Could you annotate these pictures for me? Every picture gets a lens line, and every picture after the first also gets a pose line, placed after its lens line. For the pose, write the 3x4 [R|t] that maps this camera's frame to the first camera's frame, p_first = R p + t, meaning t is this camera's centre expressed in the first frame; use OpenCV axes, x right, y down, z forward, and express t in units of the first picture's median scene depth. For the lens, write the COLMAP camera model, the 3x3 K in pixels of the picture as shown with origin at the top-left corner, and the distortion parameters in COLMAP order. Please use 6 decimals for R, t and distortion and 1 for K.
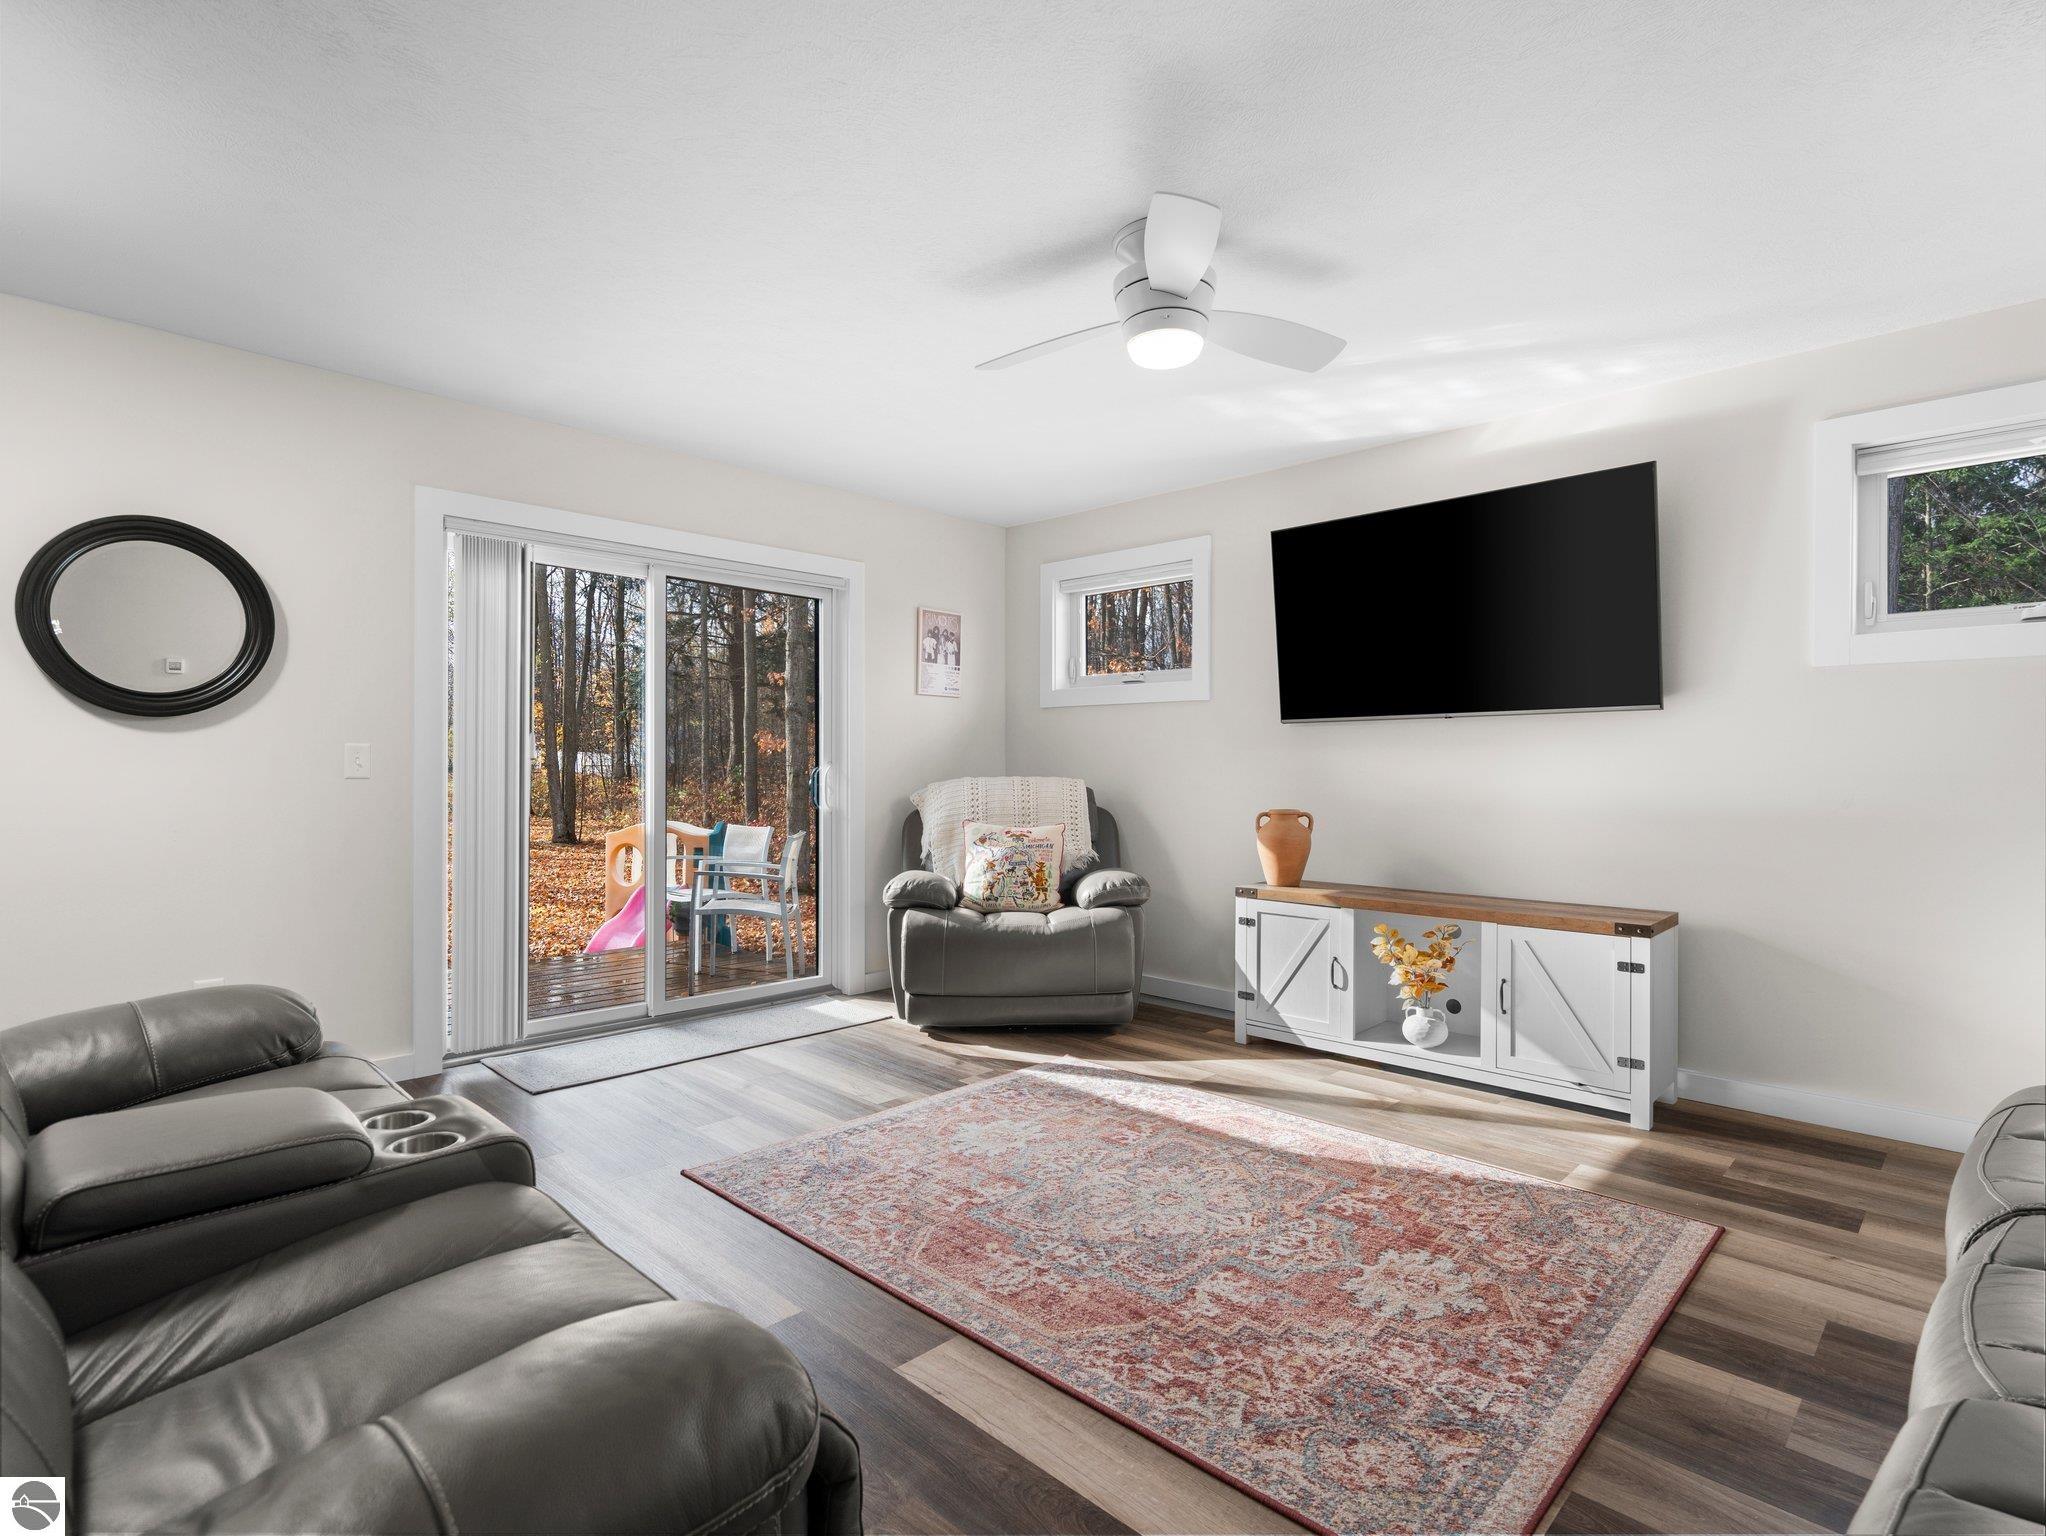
lens RADIAL K [[1036.0, 0, 1026.8], [0, 1036.0, 771.1], [0, 0, 1]] dist [-0.000466, 0.001900]
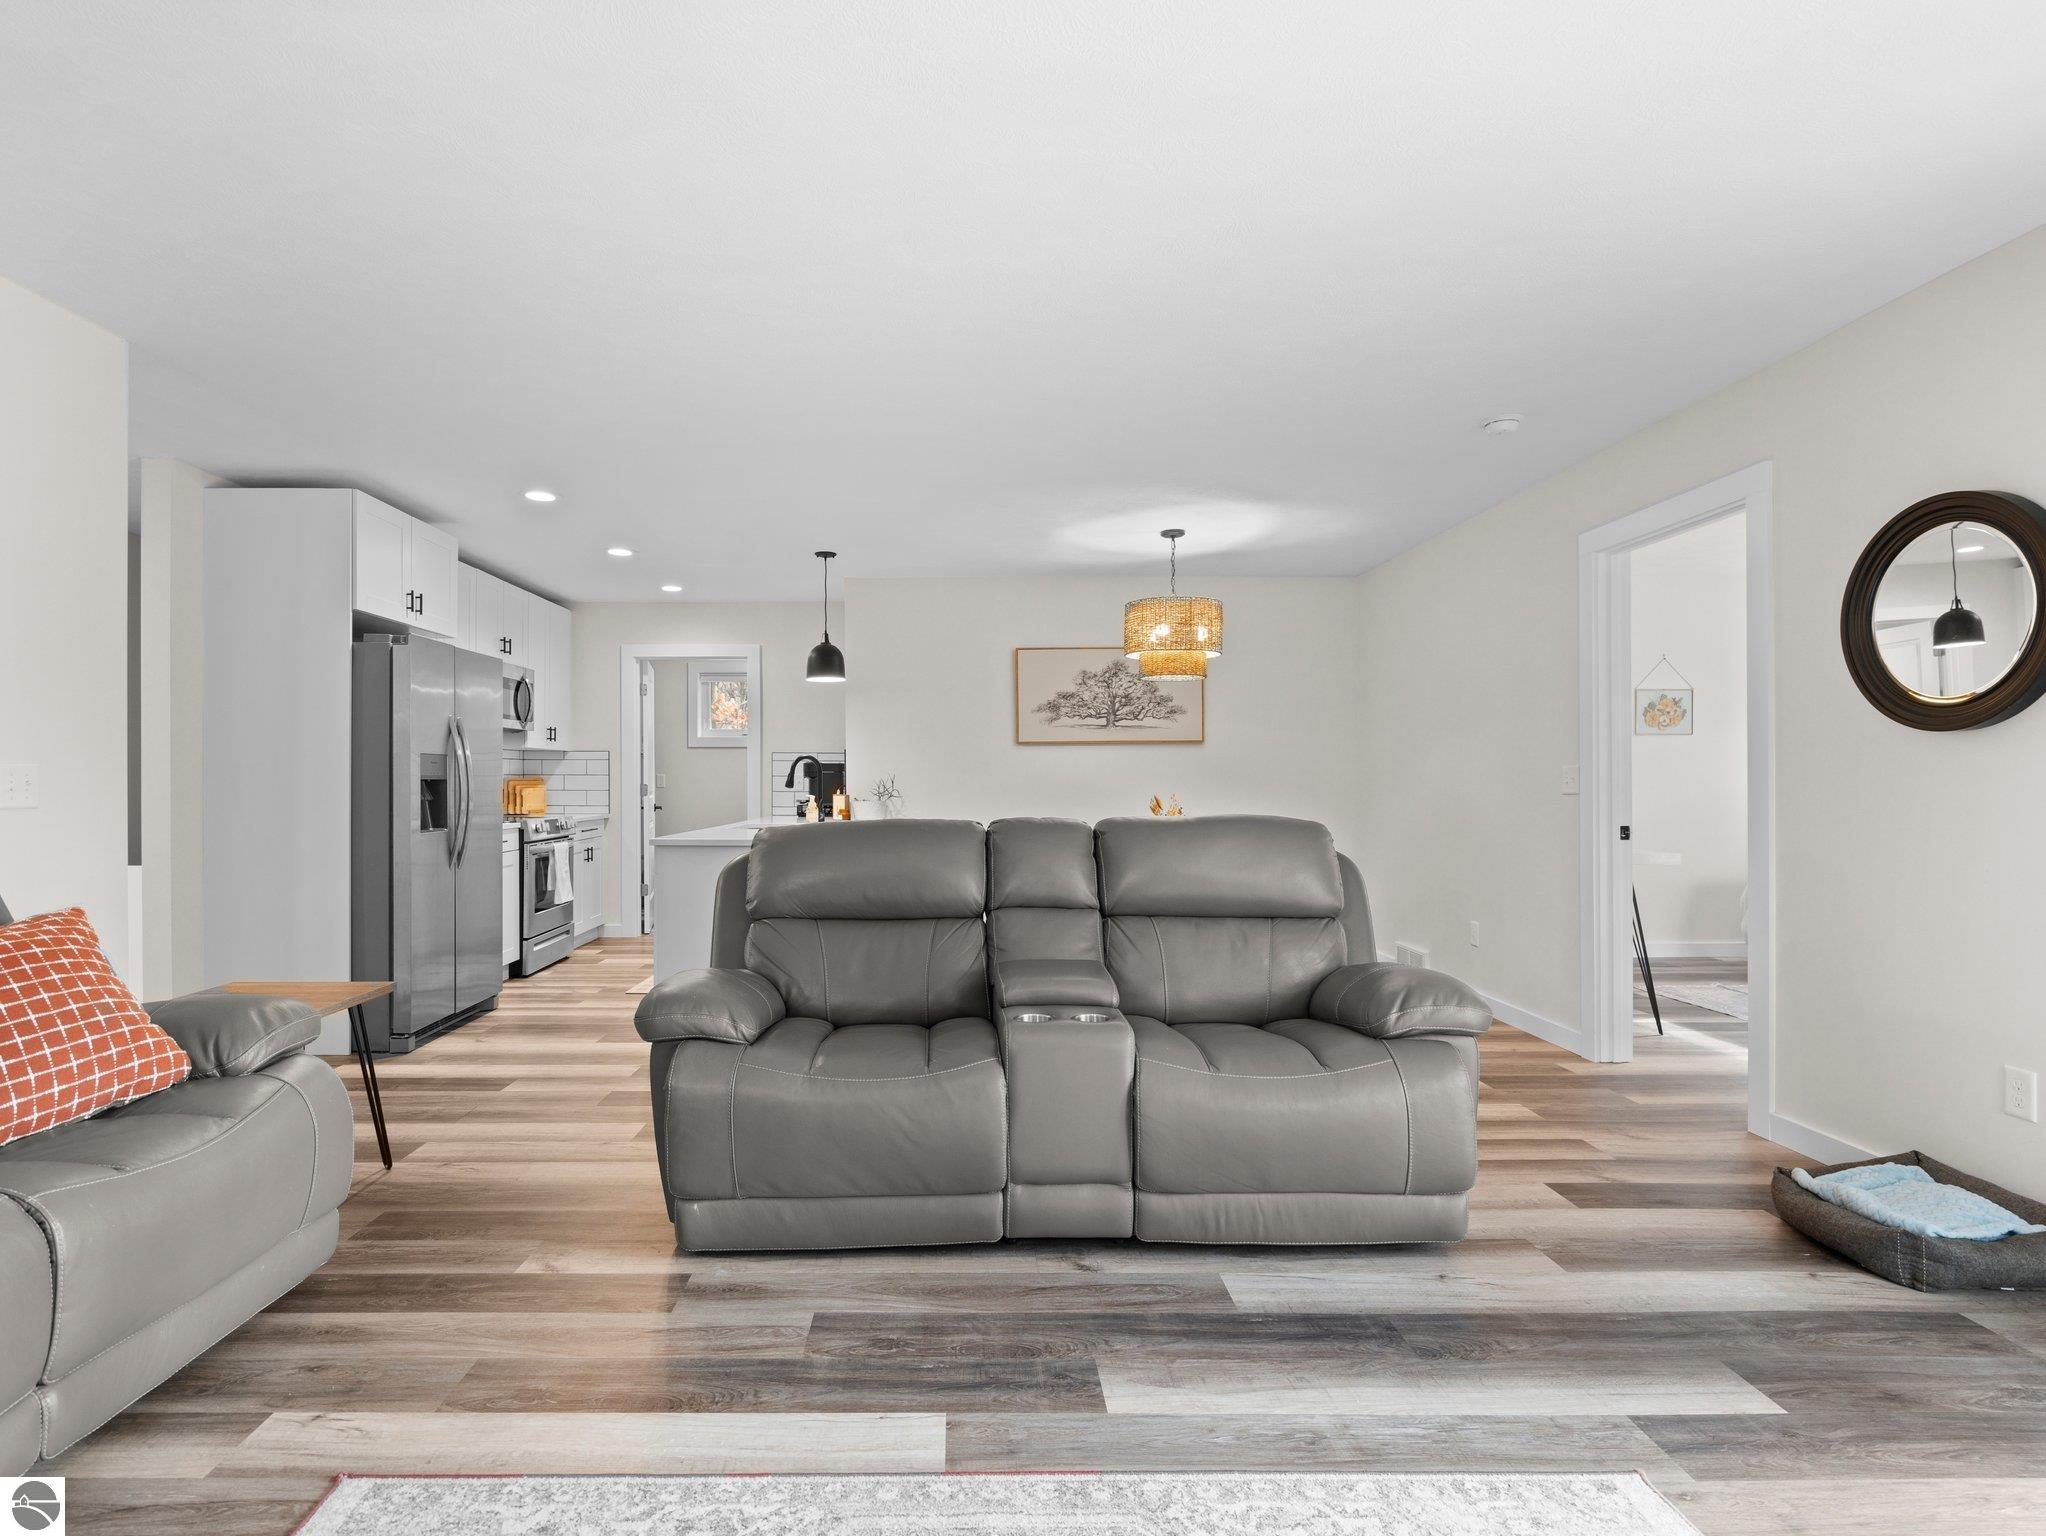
lens RADIAL K [[1036.0, 0, 954.1], [0, 1036.0, 822.5], [0, 0, 1]] dist [-0.000466, 0.001900]
pose [[-0.716231, 0.025130, -0.697411, 0.280631], [-0.003233, 0.999221, 0.039325, -0.009360], [0.697856, 0.030421, -0.715592, 0.887609]]
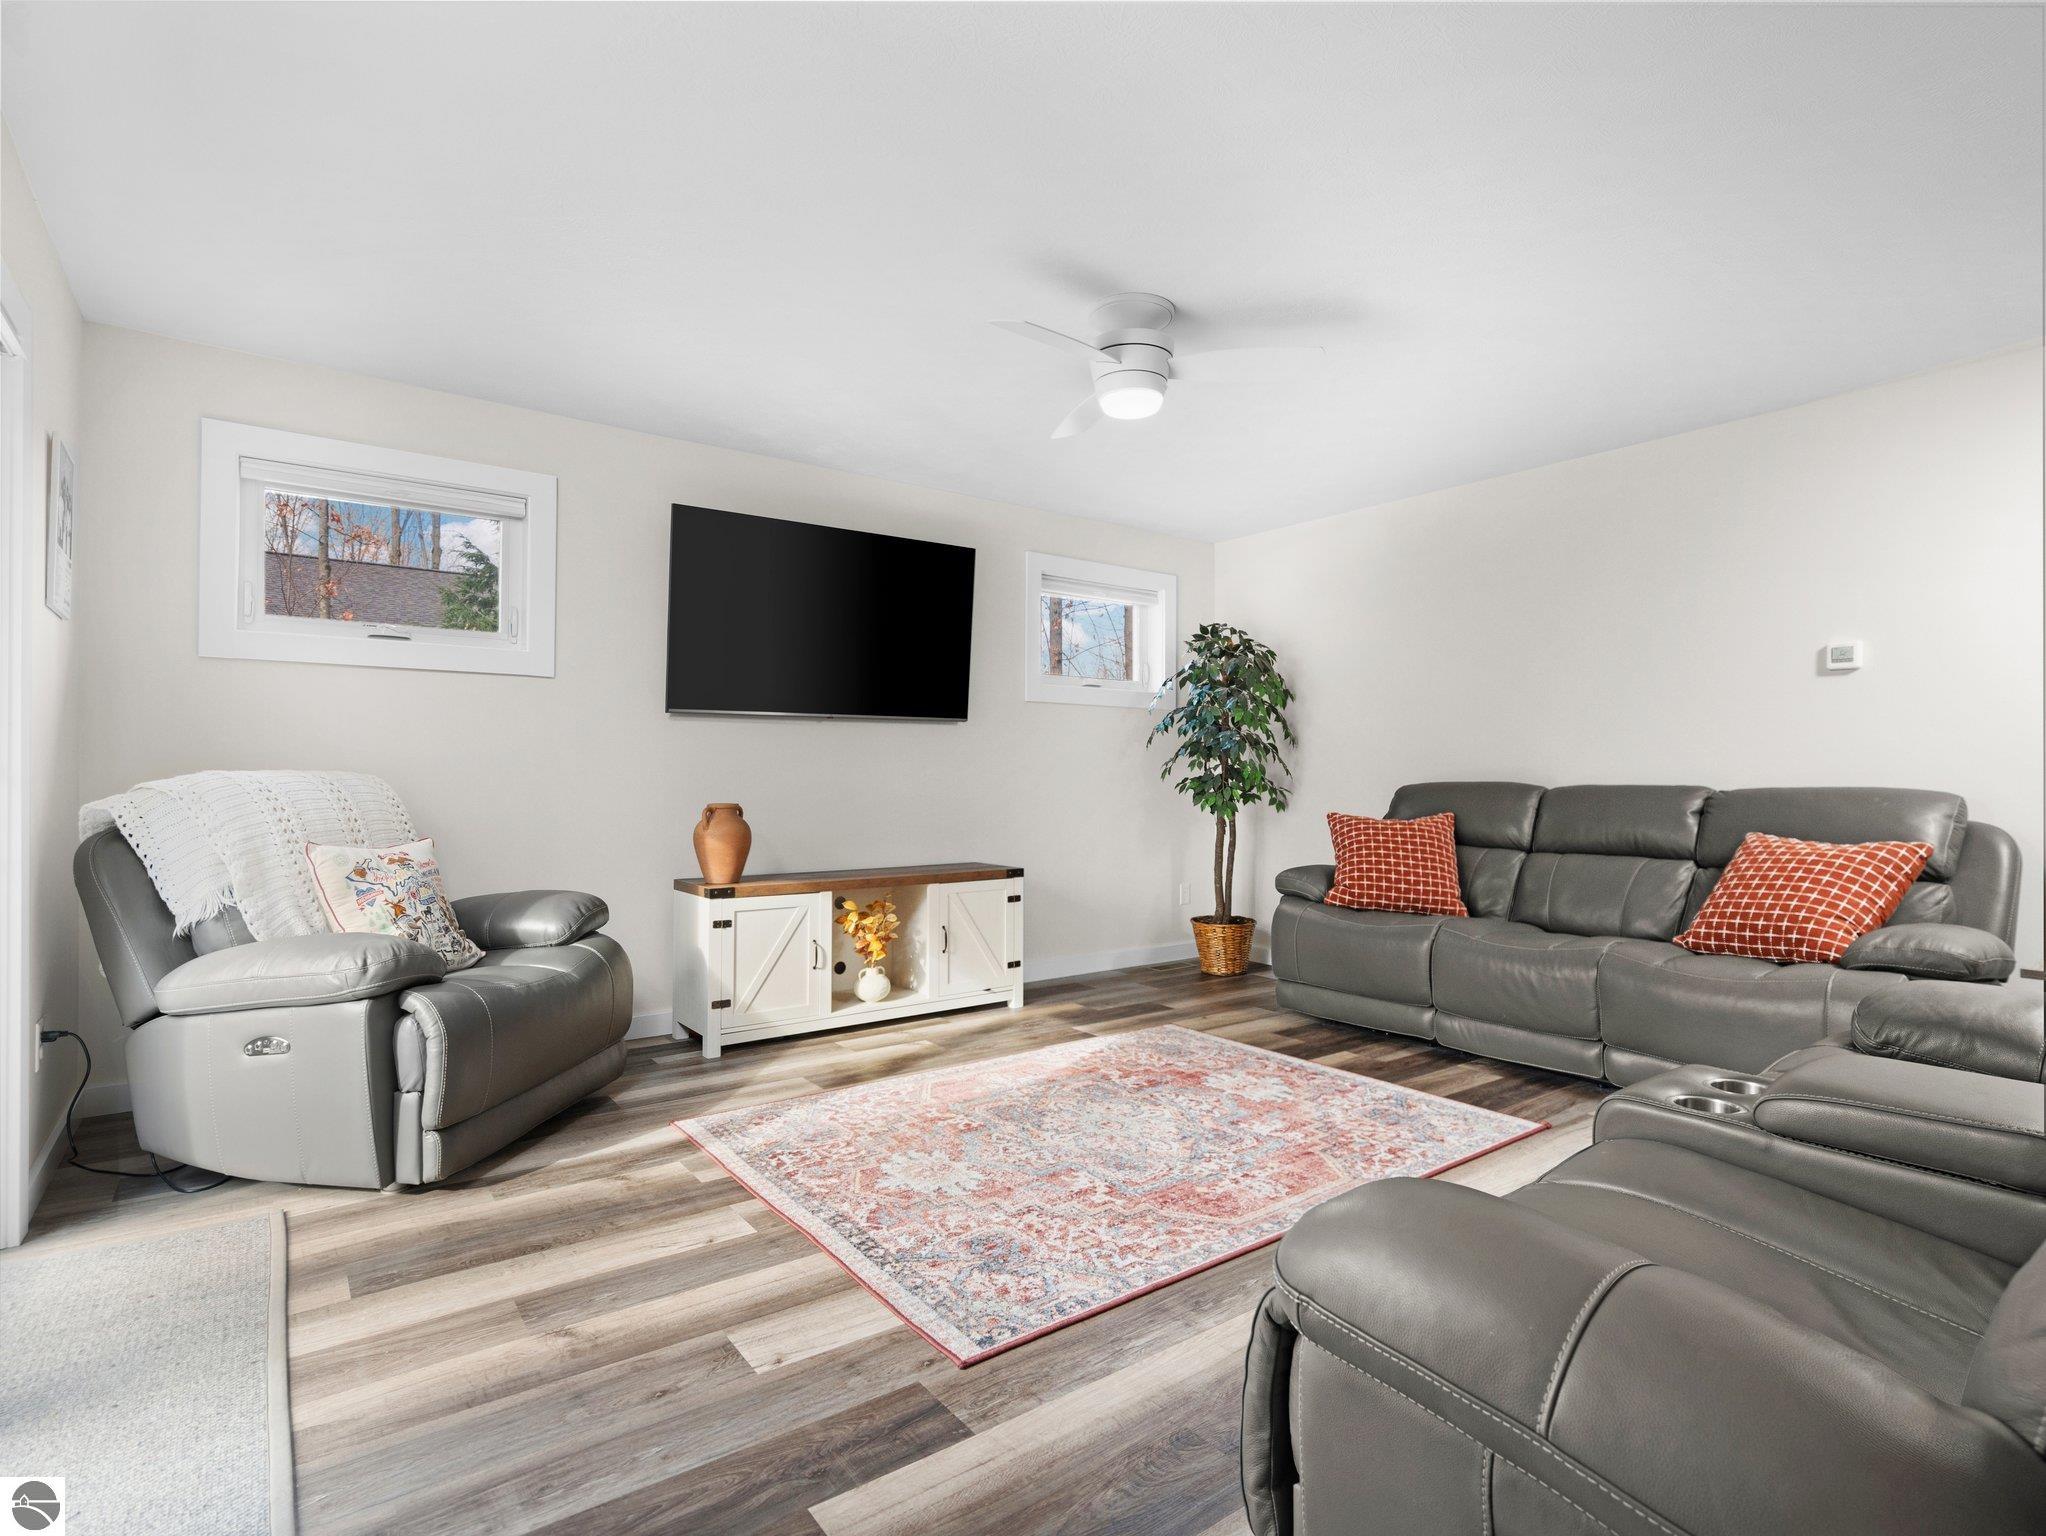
lens RADIAL K [[1036.0, 0, 1009.2], [0, 1036.0, 767.9], [0, 0, 1]] dist [-0.000466, 0.001900]
pose [[0.160768, 0.006629, 0.986970, -0.756696], [0.003052, 0.999969, -0.007213, 0.012952], [-0.986987, 0.004172, 0.160743, 0.672720]]
